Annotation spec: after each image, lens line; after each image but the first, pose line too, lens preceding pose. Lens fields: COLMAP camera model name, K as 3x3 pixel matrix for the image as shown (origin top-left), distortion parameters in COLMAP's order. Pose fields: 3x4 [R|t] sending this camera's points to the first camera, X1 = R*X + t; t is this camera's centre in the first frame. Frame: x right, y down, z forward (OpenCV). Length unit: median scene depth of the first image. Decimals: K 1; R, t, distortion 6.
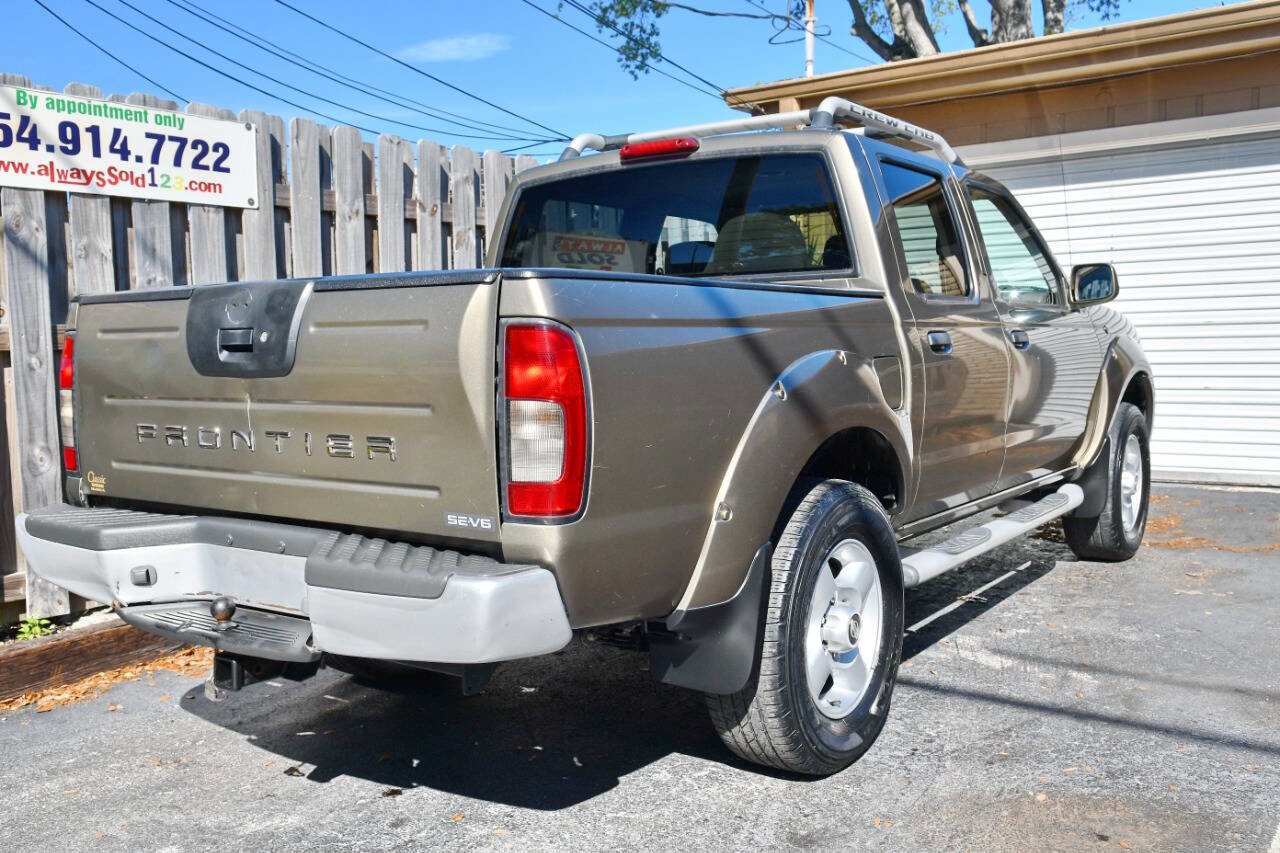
lens RADIAL K [[1167.6, 0, 639.3], [0, 1167.6, 427.7], [0, 0, 1]] dist [0.005654, -0.023722]
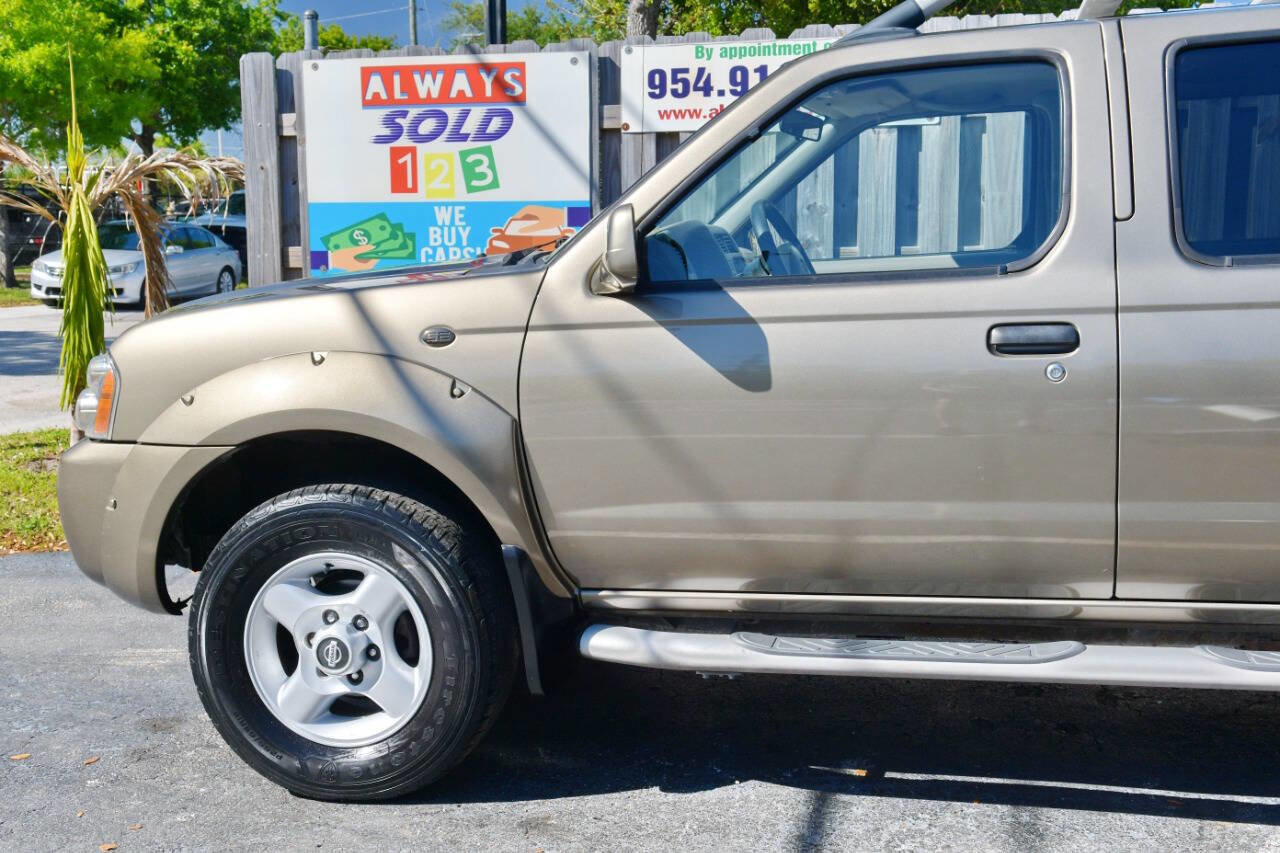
lens RADIAL K [[1419.3, 0, 639.8], [0, 1419.3, 426.2], [0, 0, 1]] dist [0.041966, 0.024195]
pose [[0.399547, 0.147481, -0.904772, 0.732984], [-0.064812, 0.989049, 0.132598, -0.091279], [0.914419, 0.005661, 0.404730, 0.346612]]
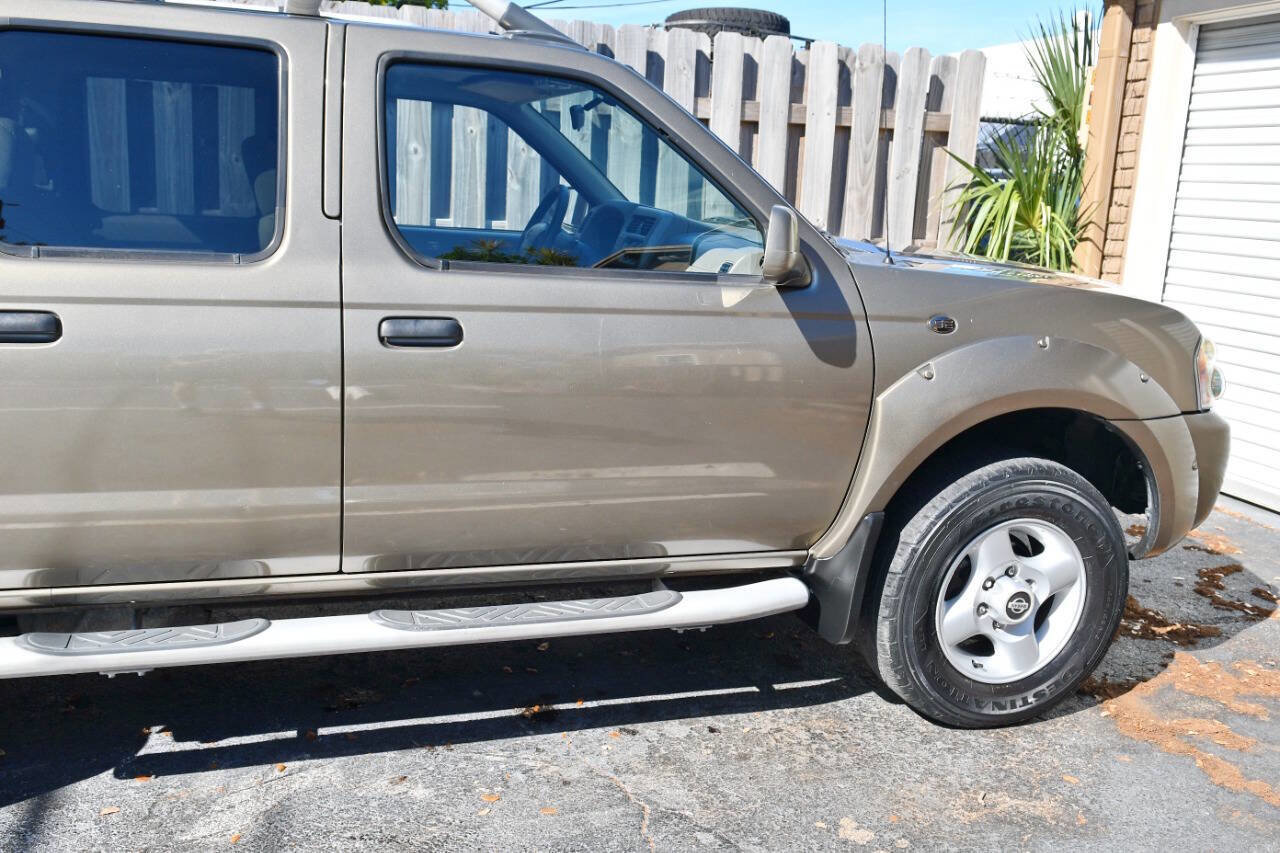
lens RADIAL K [[1167.6, 0, 639.3], [0, 1167.6, 427.7], [0, 0, 1]] dist [0.005654, -0.023722]
pose [[0.797387, 0.185040, -0.574399, 0.735766], [-0.112441, 0.980718, 0.159842, -0.130524], [0.592900, -0.062870, 0.802818, 0.568868]]
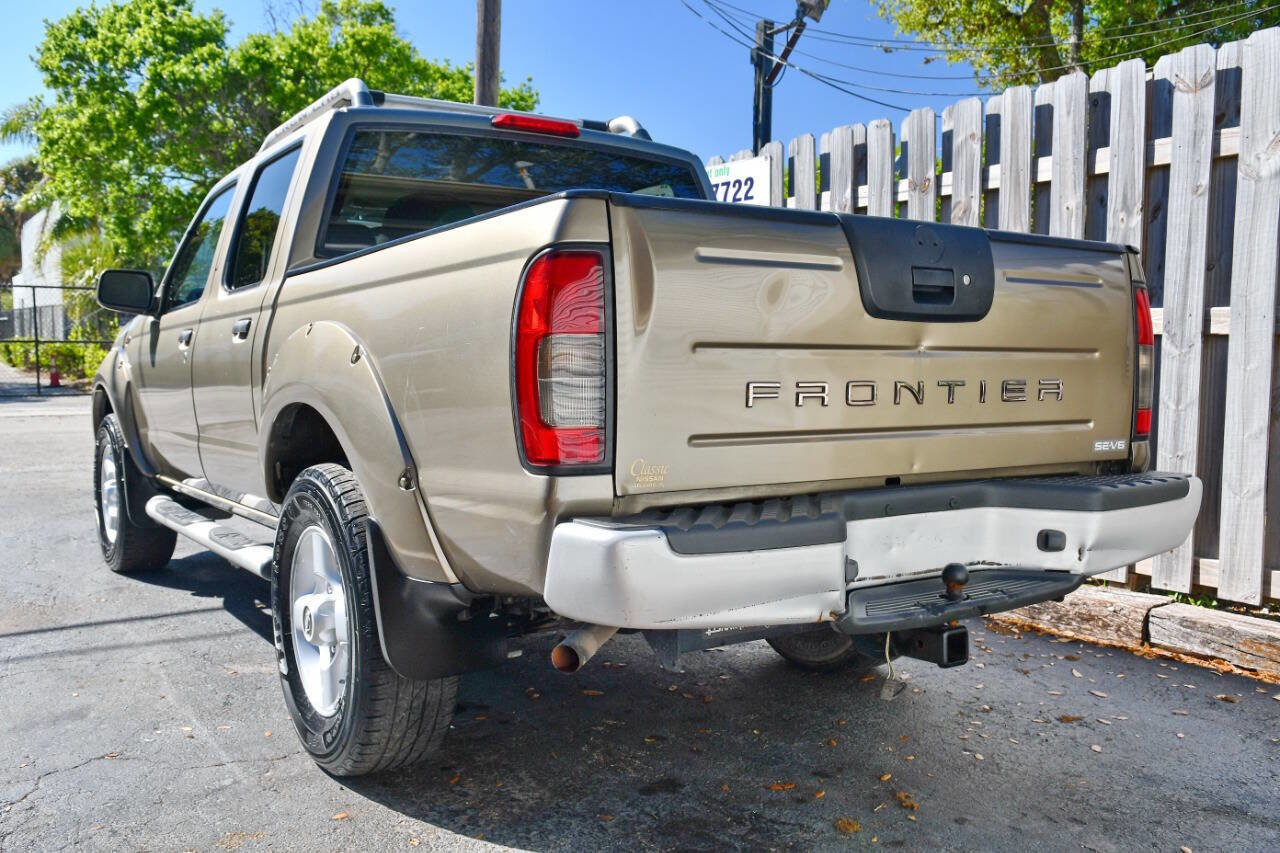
lens RADIAL K [[1127.1, 0, 639.1], [0, 1127.1, 427.5], [0, 0, 1]] dist [-0.010441, -0.010636]
pose [[-0.348207, 0.086774, -0.933393, 0.936181], [-0.067930, 0.990753, 0.117448, -0.116285], [0.934953, 0.104301, -0.339092, 1.440275]]
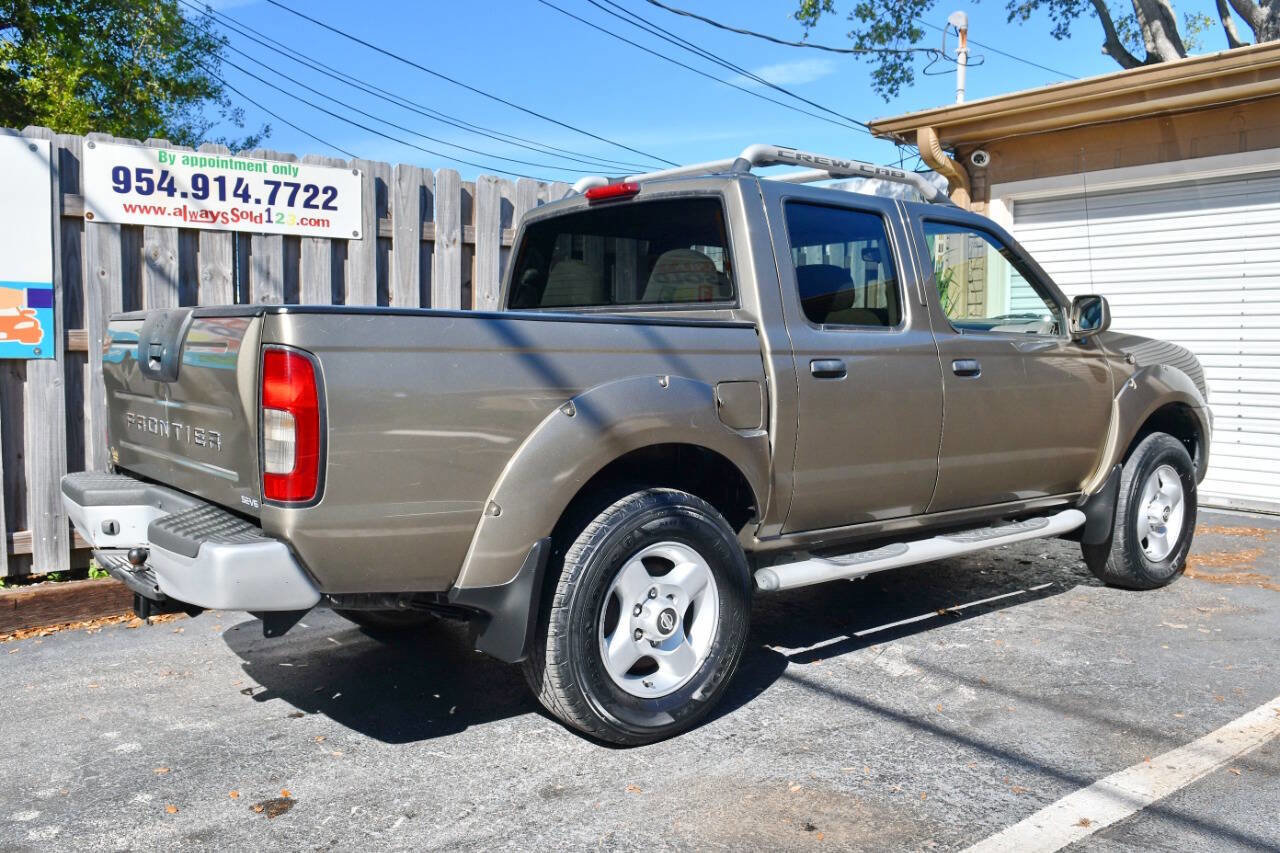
lens RADIAL K [[1087.1, 0, 638.8], [0, 1087.1, 427.1], [0, 0, 1]] dist [-0.012100, -0.017990]
pose [[0.962485, 0.048014, -0.267052, 0.295168], [-0.047523, 0.998836, 0.008303, -0.016059], [0.267140, 0.004700, 0.963646, -0.017518]]
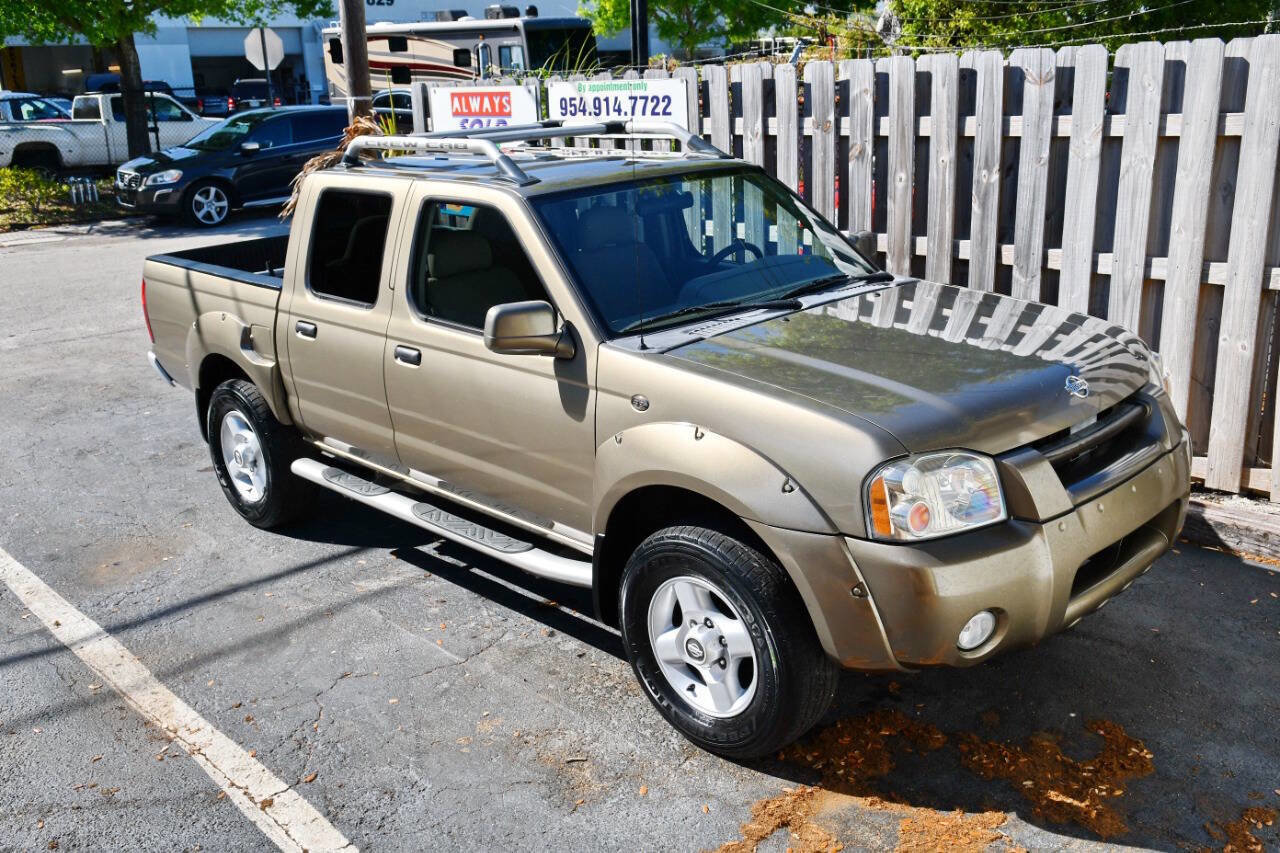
lens RADIAL K [[1167.6, 0, 639.3], [0, 1167.6, 427.7], [0, 0, 1]] dist [0.005654, -0.023722]
pose [[-0.180871, 0.317464, -0.930861, 1.256594], [-0.026747, 0.944533, 0.327324, -0.355534], [0.983143, 0.084101, -0.162347, 1.339096]]
